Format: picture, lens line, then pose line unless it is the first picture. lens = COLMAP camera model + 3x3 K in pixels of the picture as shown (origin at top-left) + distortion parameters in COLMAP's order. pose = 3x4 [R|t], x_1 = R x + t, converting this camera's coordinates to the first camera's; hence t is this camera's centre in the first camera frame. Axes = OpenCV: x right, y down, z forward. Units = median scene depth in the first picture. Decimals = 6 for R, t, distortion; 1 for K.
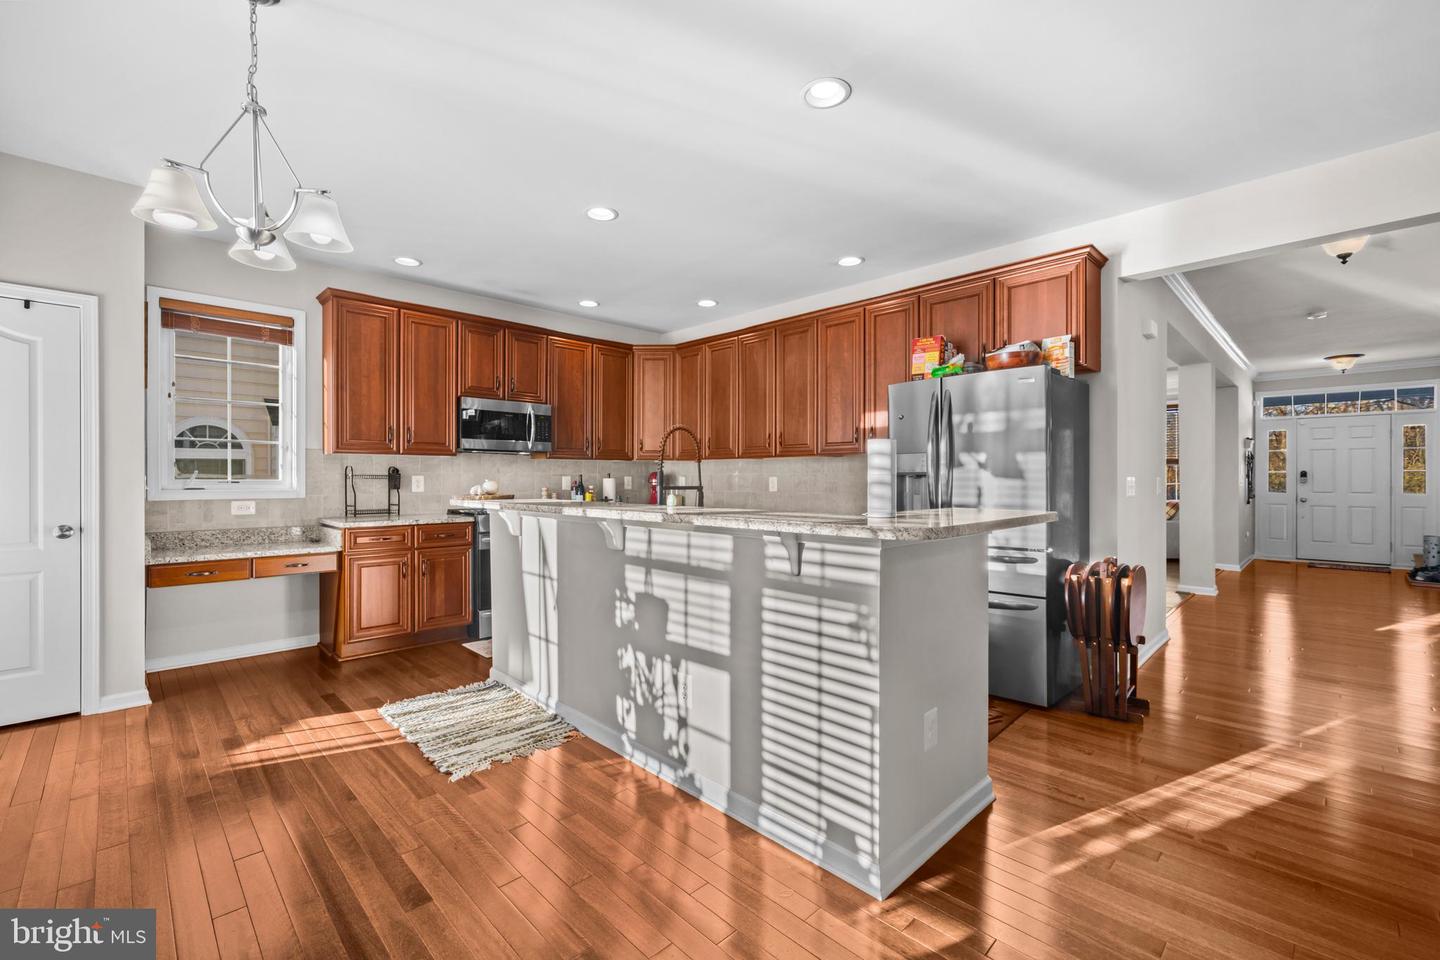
lens RADIAL K [[606.9, 0, 720.0], [0, 606.9, 480.0], [0, 0, 1]] dist [0.000569, 0.000061]
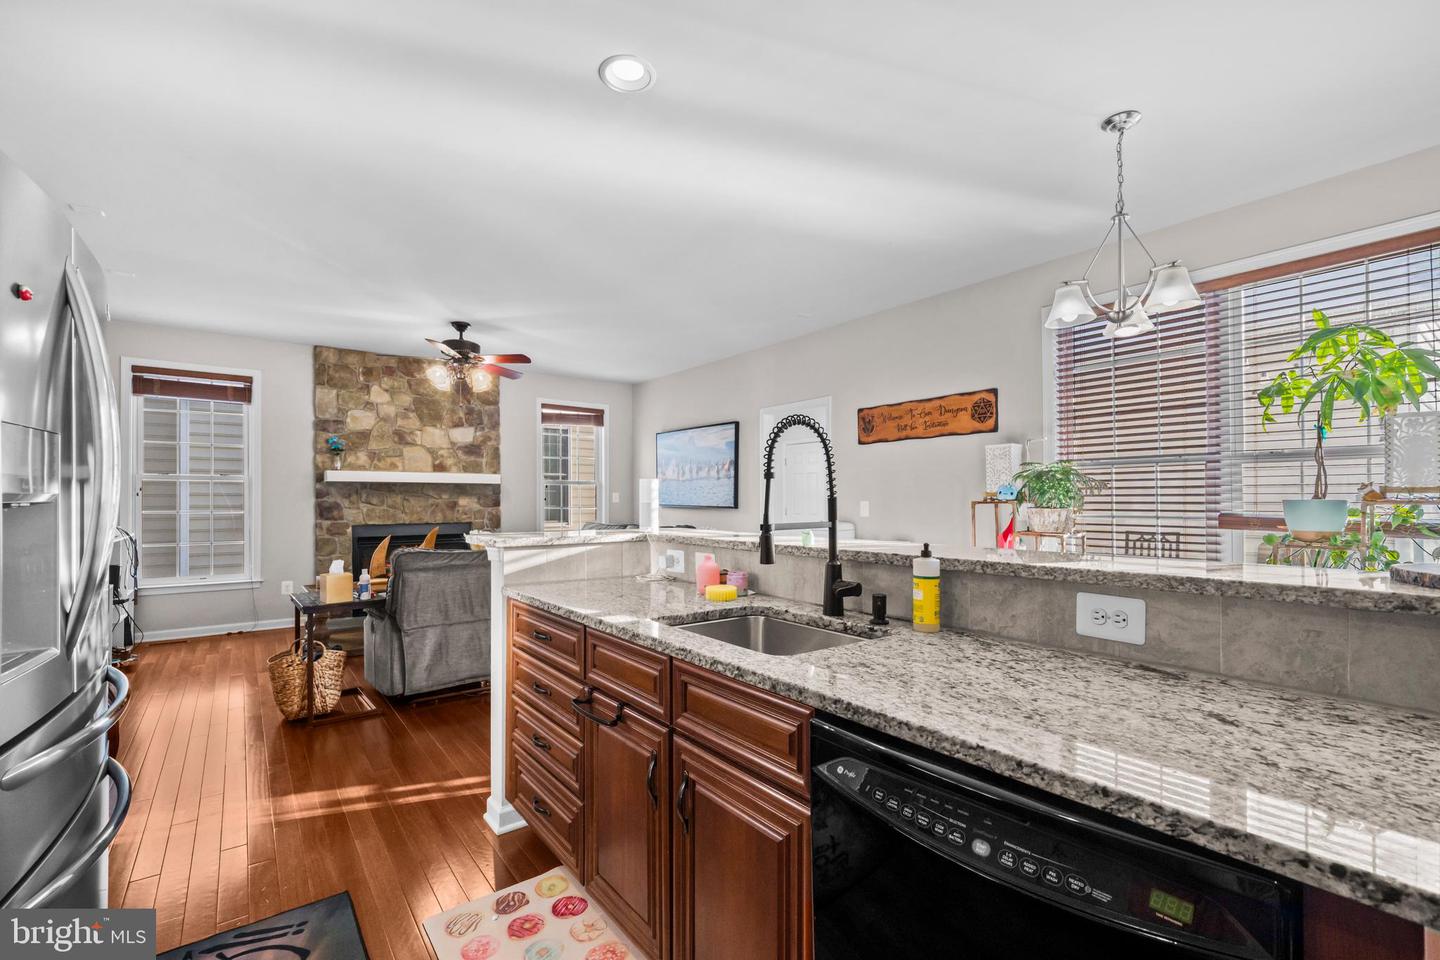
lens RADIAL K [[622.9, 0, 719.9], [0, 622.9, 499.5], [0, 0, 1]] dist [-0.000145, -0.000176]
pose [[-0.992232, 0.003455, 0.124350, -0.044220], [0.003129, 0.999991, -0.002816, -0.008669], [-0.124359, -0.002405, -0.992234, 0.944637]]
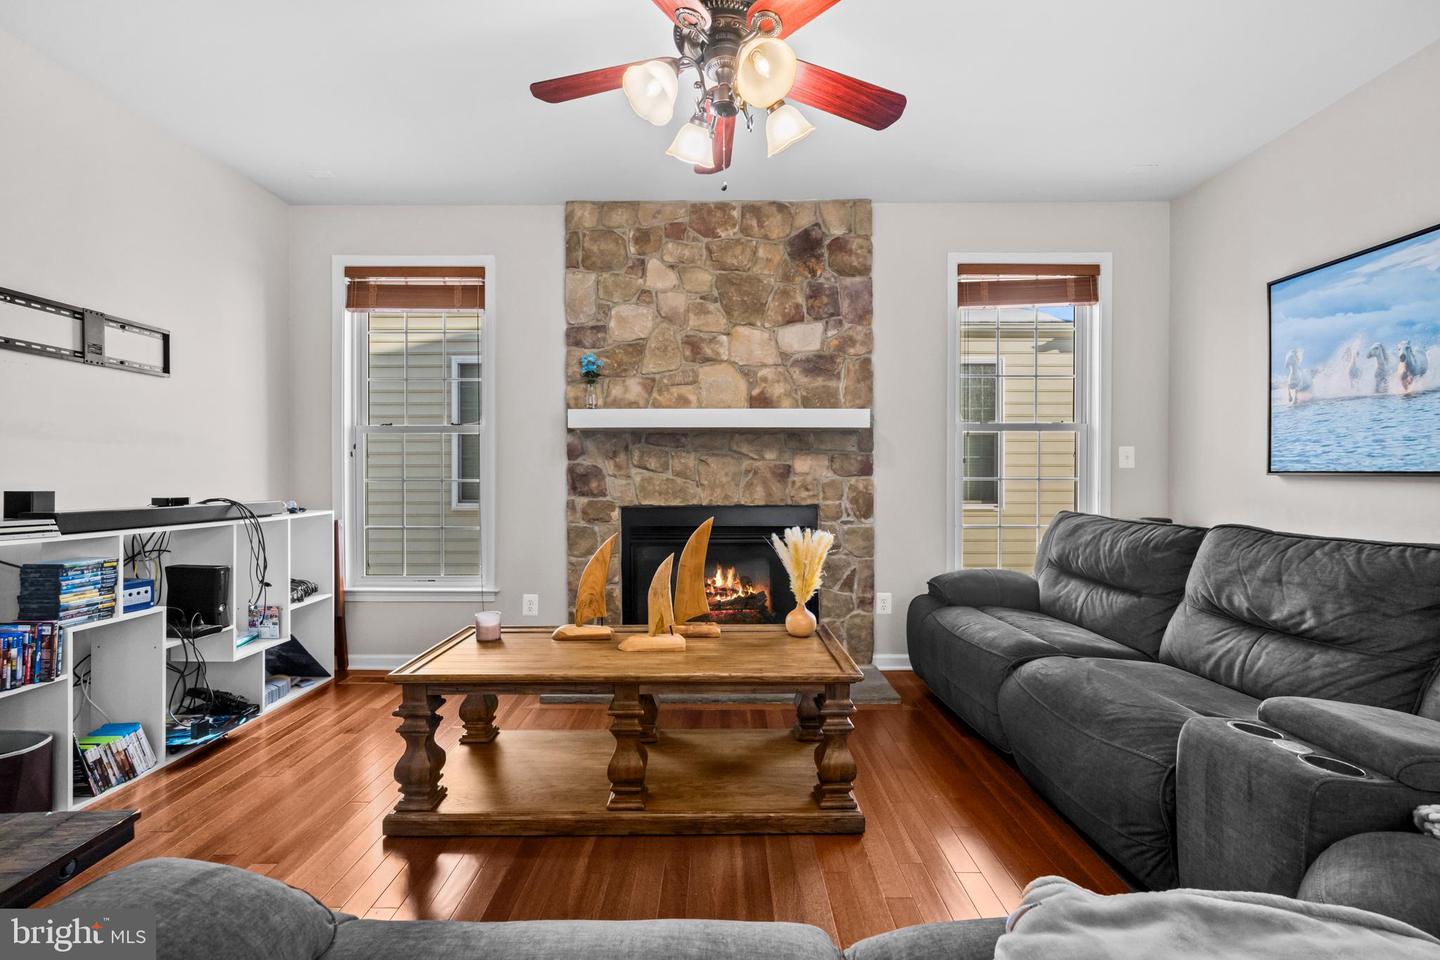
lens RADIAL K [[606.9, 0, 720.0], [0, 606.9, 480.0], [0, 0, 1]] dist [0.000569, 0.000061]
pose [[-0.714318, -0.000983, 0.699821, 0.283812], [0.000574, 0.999998, 0.001991, 0.006600], [-0.699821, 0.001824, -0.714316, 0.178752]]
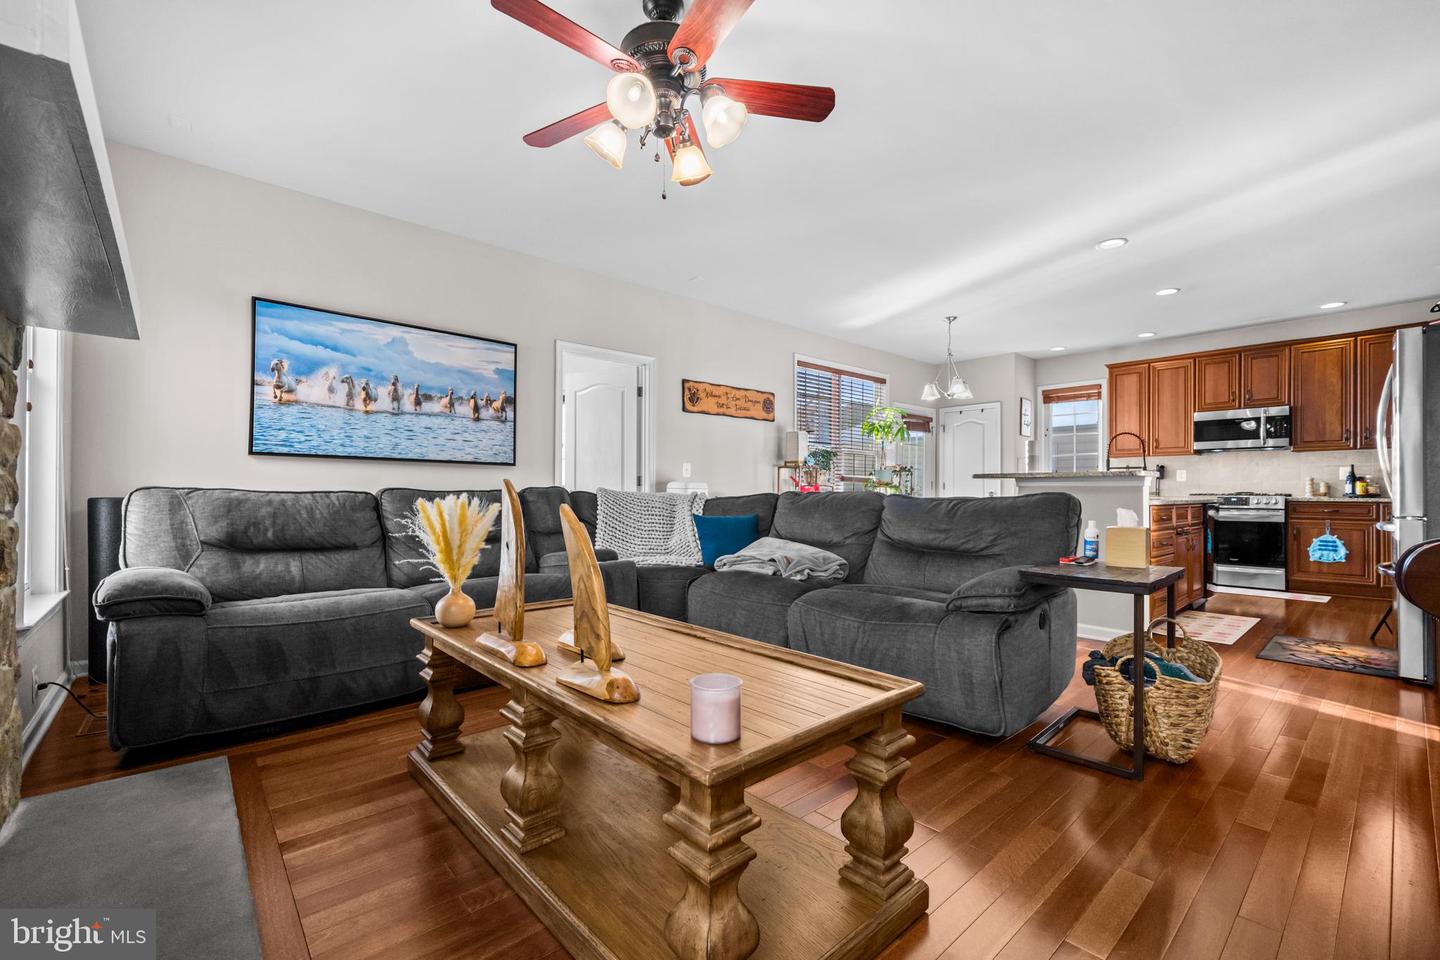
lens RADIAL K [[606.9, 0, 720.0], [0, 606.9, 480.0], [0, 0, 1]] dist [0.000569, 0.000061]
pose [[-0.051326, -0.015169, -0.998567, 1.008977], [-0.003408, 0.999881, -0.015014, 0.042542], [0.998676, 0.002633, -0.051372, -0.029456]]
